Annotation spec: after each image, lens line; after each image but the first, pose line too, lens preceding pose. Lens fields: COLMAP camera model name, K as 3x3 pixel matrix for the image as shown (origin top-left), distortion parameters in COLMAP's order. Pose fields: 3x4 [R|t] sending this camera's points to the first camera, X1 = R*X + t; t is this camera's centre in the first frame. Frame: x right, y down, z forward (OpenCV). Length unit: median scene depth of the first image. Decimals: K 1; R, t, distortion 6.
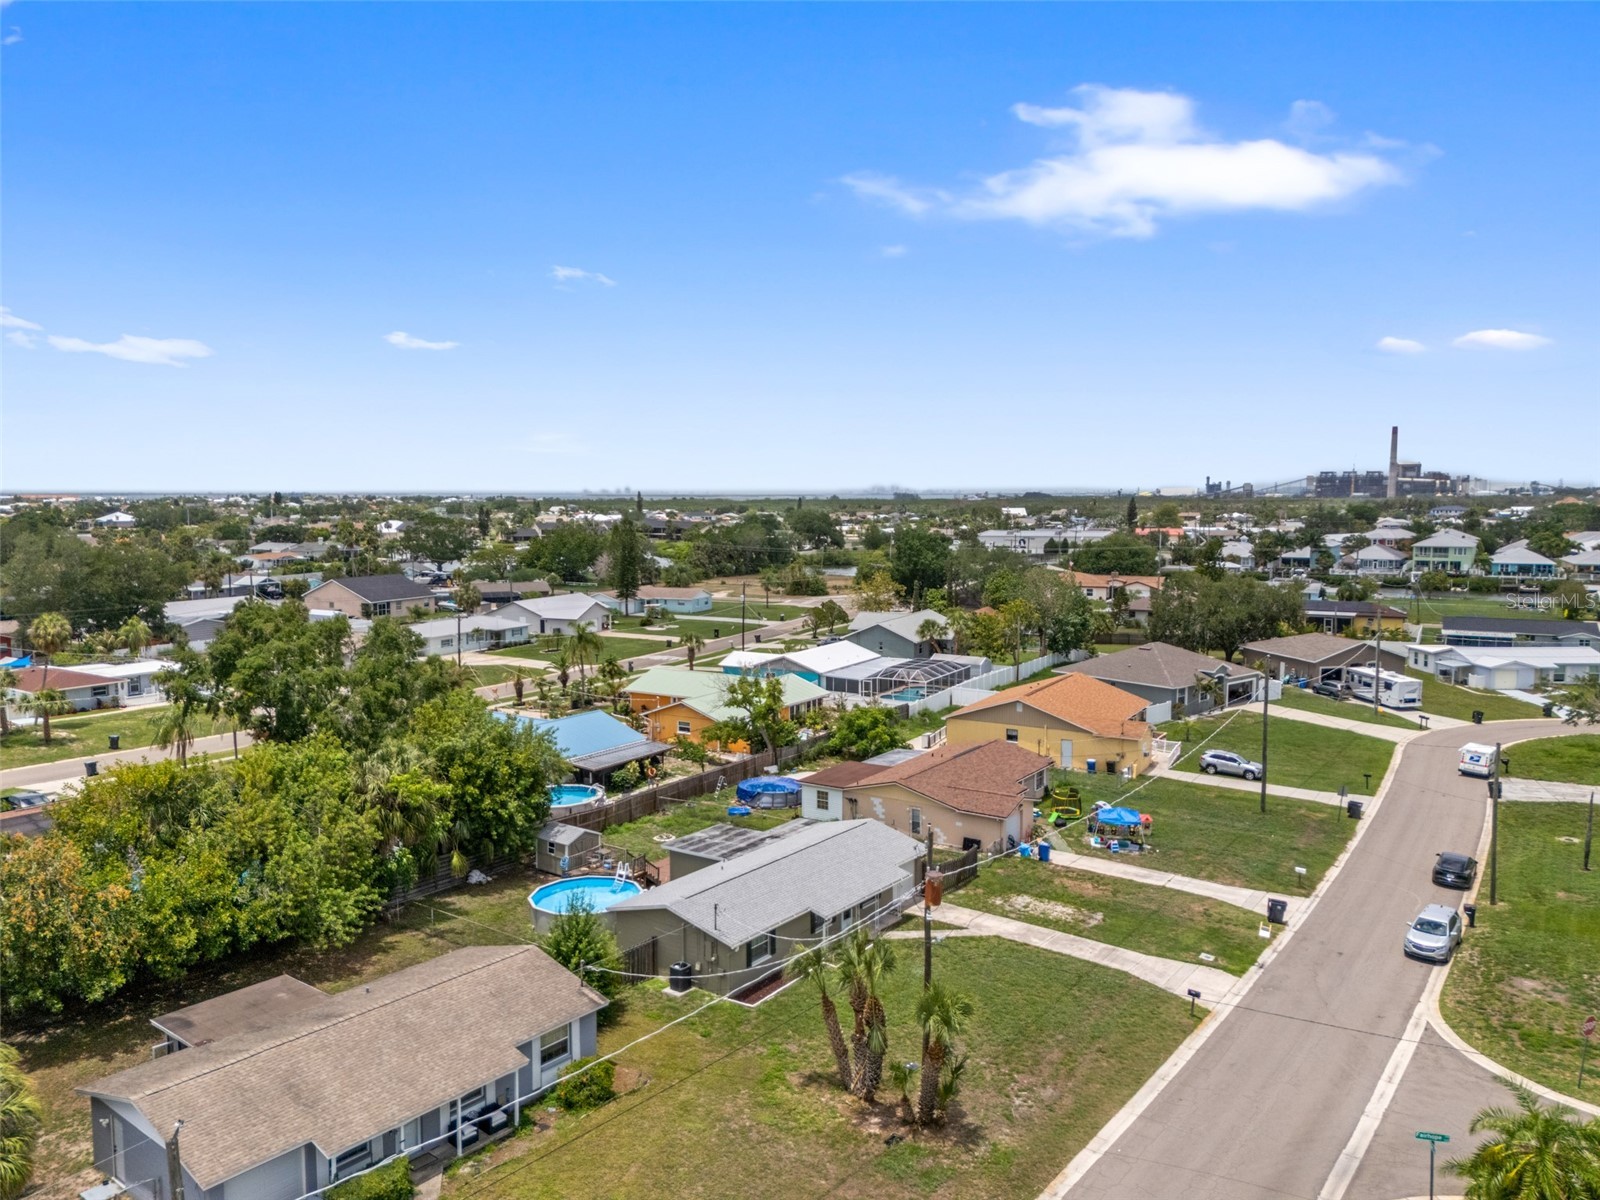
lens RADIAL K [[1170.1, 0, 796.6], [0, 1170.1, 599.3], [0, 0, 1]] dist [0.086199, -0.086168]
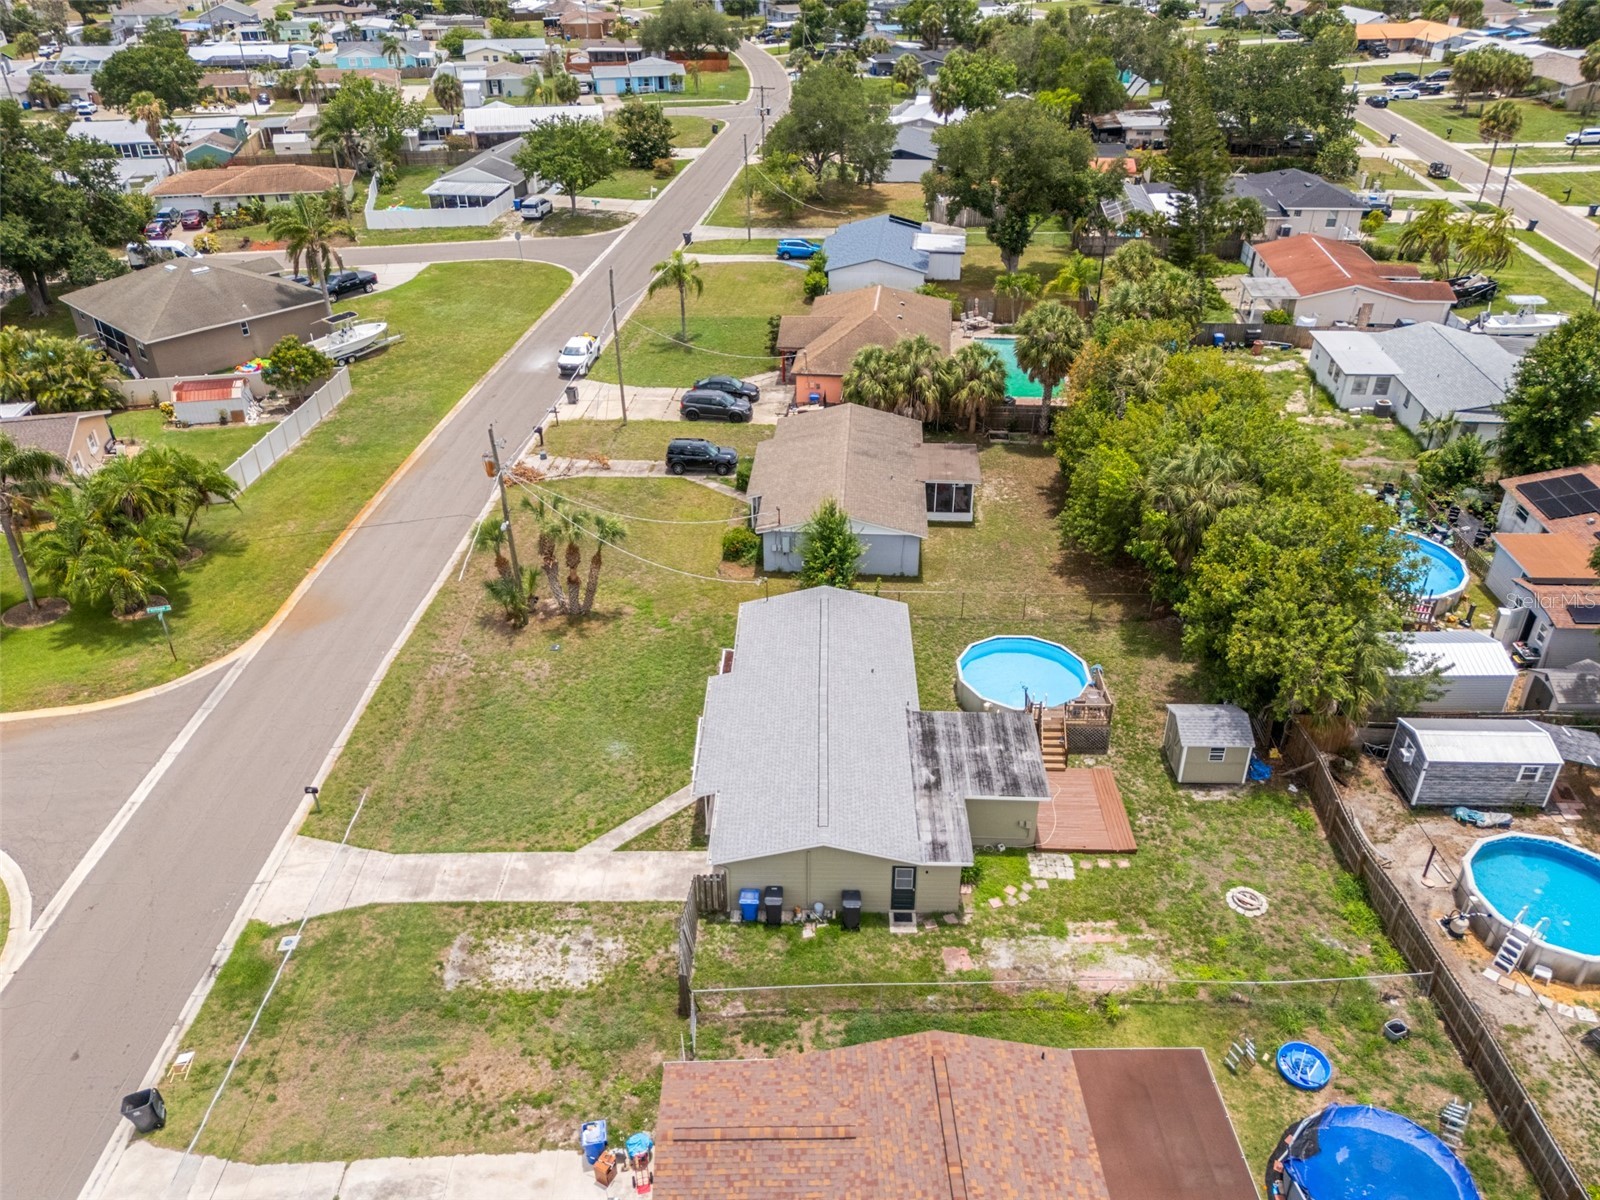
lens RADIAL K [[1189.8, 0, 802.0], [0, 1189.8, 581.6], [0, 0, 1]] dist [0.091706, -0.090963]
pose [[-0.813891, 0.299793, -0.497701, 0.322403], [-0.045377, 0.821187, 0.568852, -0.255785], [0.579243, 0.485567, -0.654753, 1.278148]]
